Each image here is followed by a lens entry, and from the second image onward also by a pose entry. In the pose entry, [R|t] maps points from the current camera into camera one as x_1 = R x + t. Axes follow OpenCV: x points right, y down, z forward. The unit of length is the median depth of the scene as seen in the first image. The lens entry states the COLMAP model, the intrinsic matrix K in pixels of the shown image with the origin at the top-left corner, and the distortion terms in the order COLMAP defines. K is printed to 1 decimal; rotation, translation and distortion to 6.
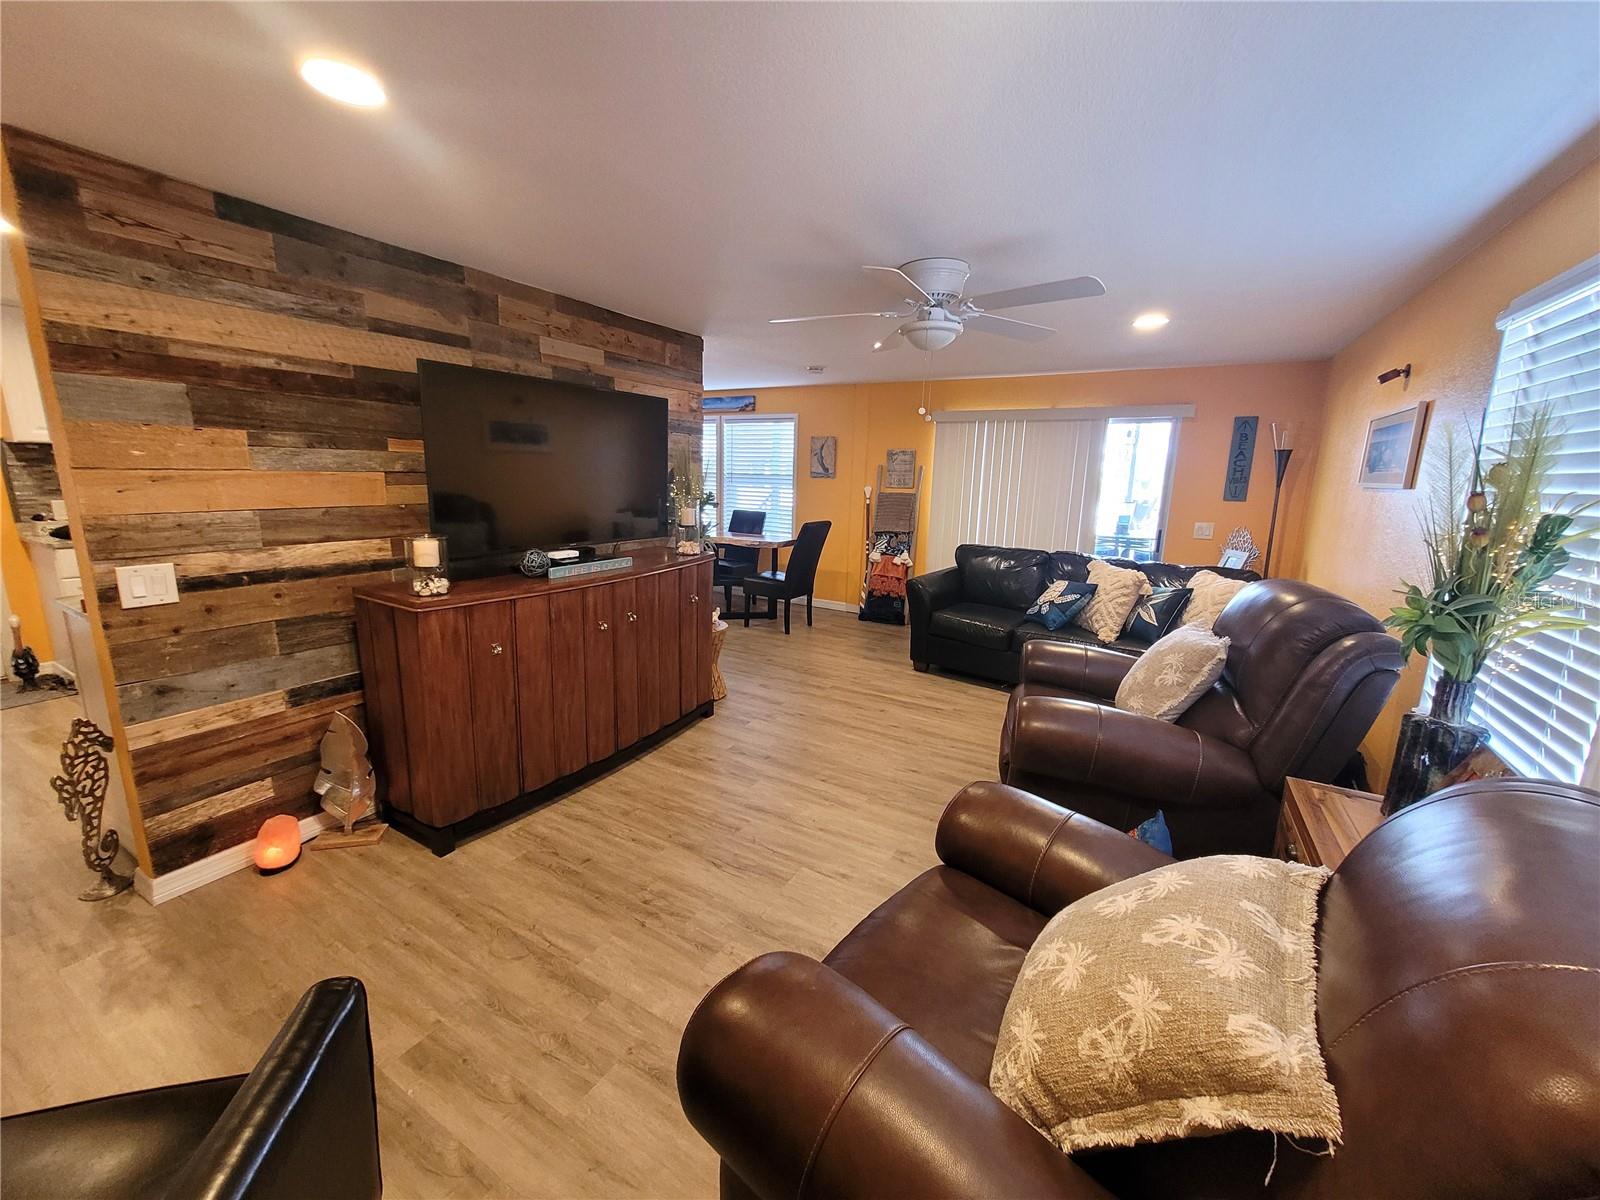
lens RADIAL K [[622.9, 0, 800.6], [0, 622.9, 594.8], [0, 0, 1]] dist [0.003505, -0.001107]
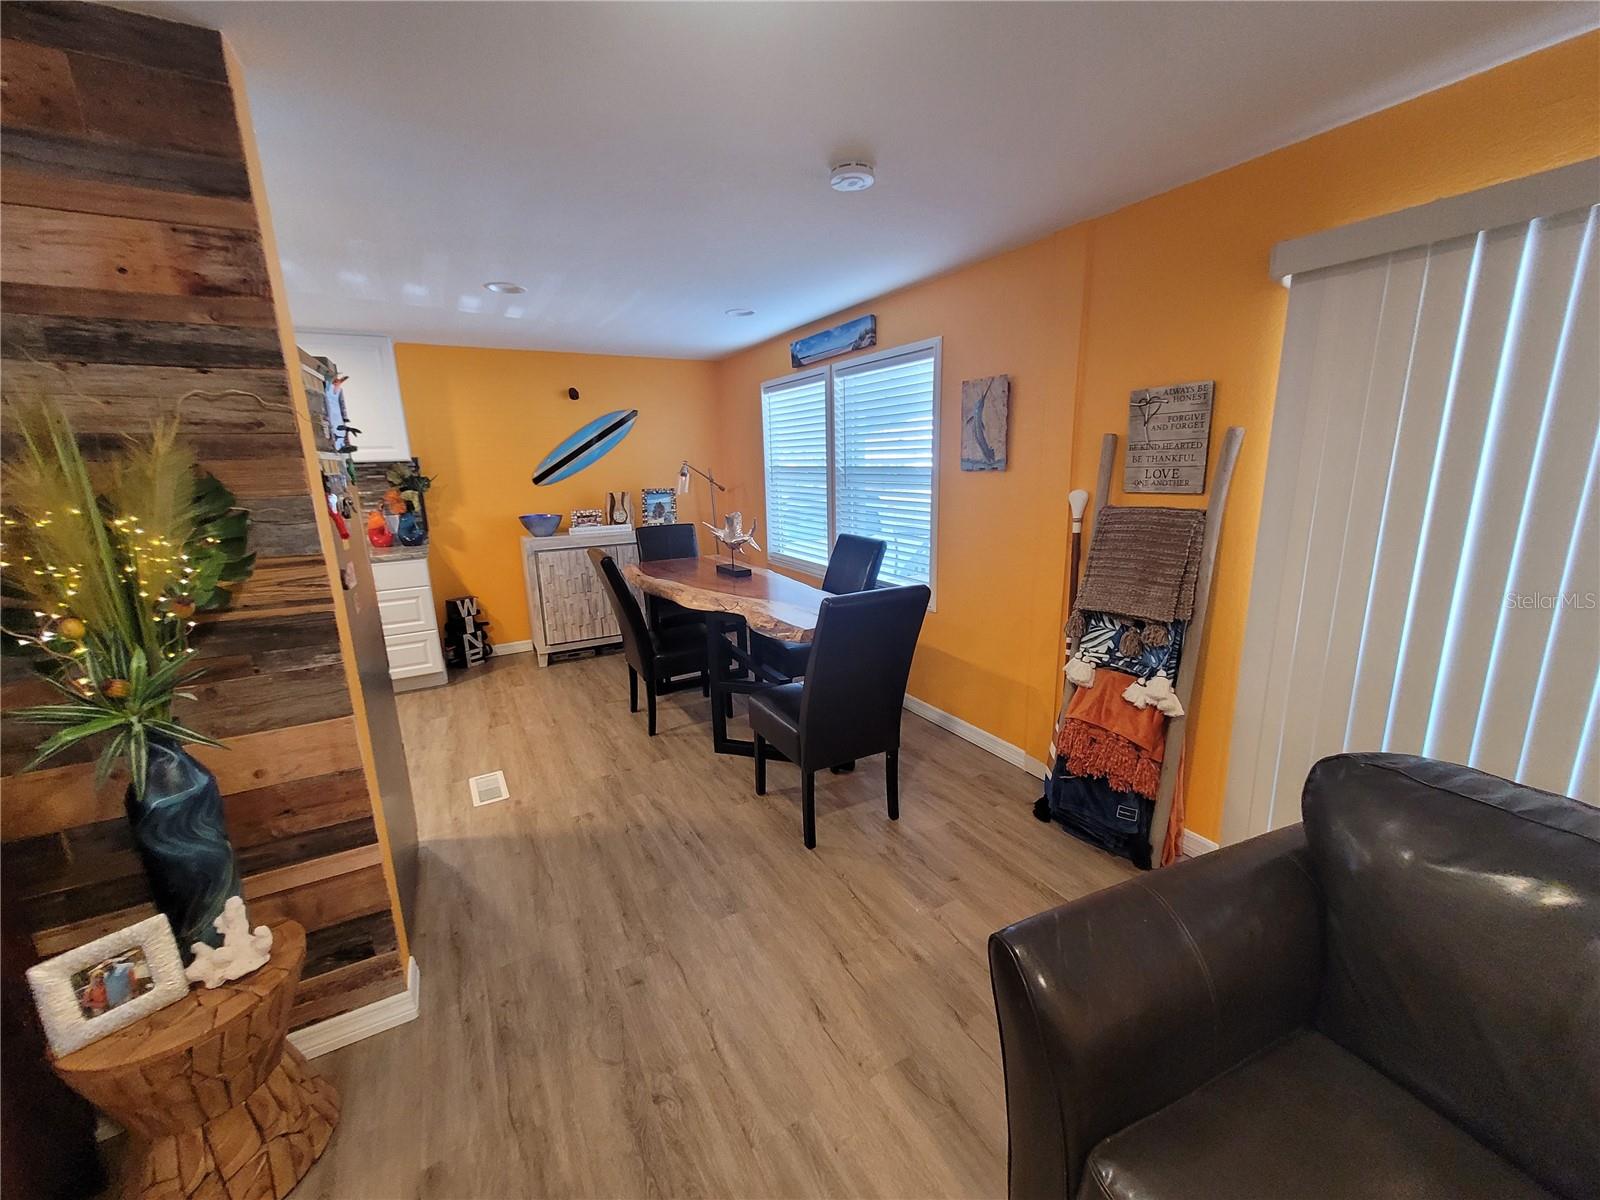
lens RADIAL K [[622.9, 0, 803.8], [0, 622.9, 595.1], [0, 0, 1]] dist [0.003505, -0.001107]
pose [[0.866182, 0.062938, -0.495749, 0.203048], [-0.053975, 0.998017, 0.032396, -0.141728], [0.496805, -0.001303, 0.867861, 0.728802]]
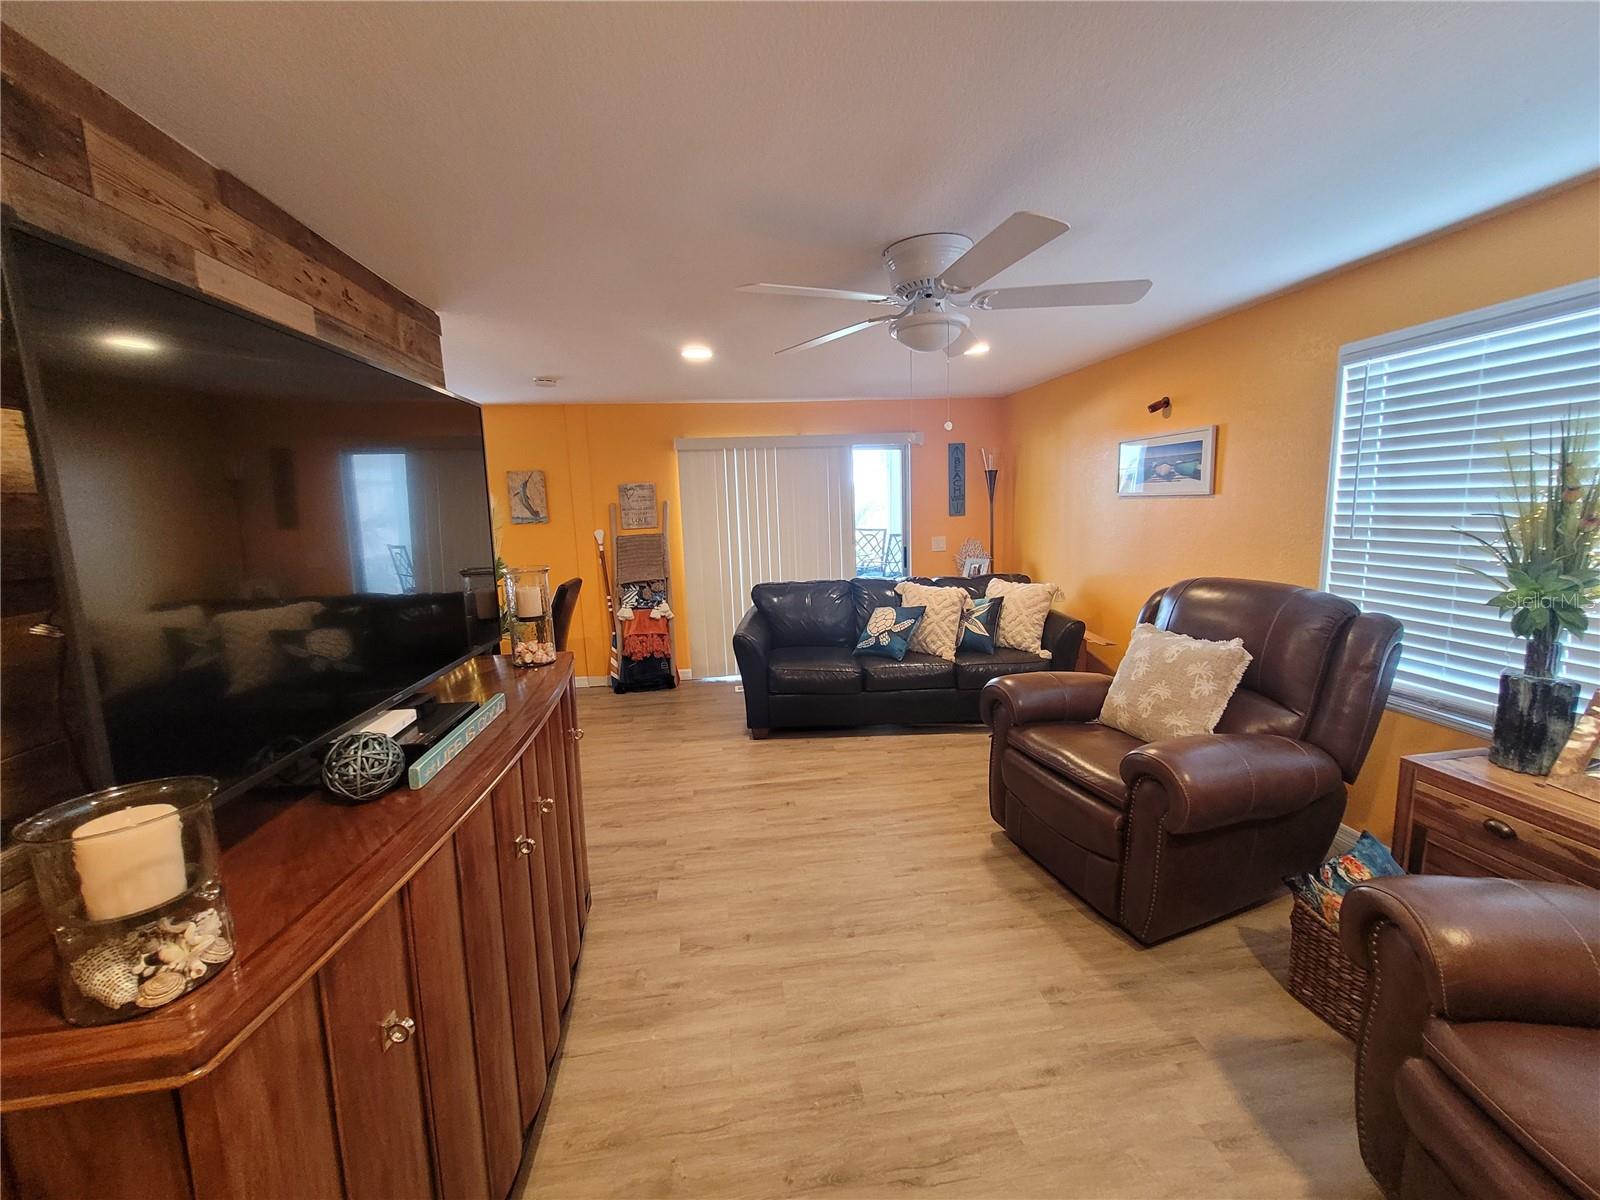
lens RADIAL K [[622.9, 0, 797.0], [0, 622.9, 594.7], [0, 0, 1]] dist [0.003505, -0.001107]
pose [[0.787146, -0.143718, 0.599788, -0.241068], [0.174979, 0.984552, 0.006275, -0.064878], [-0.591425, 0.100010, 0.800134, 0.263645]]
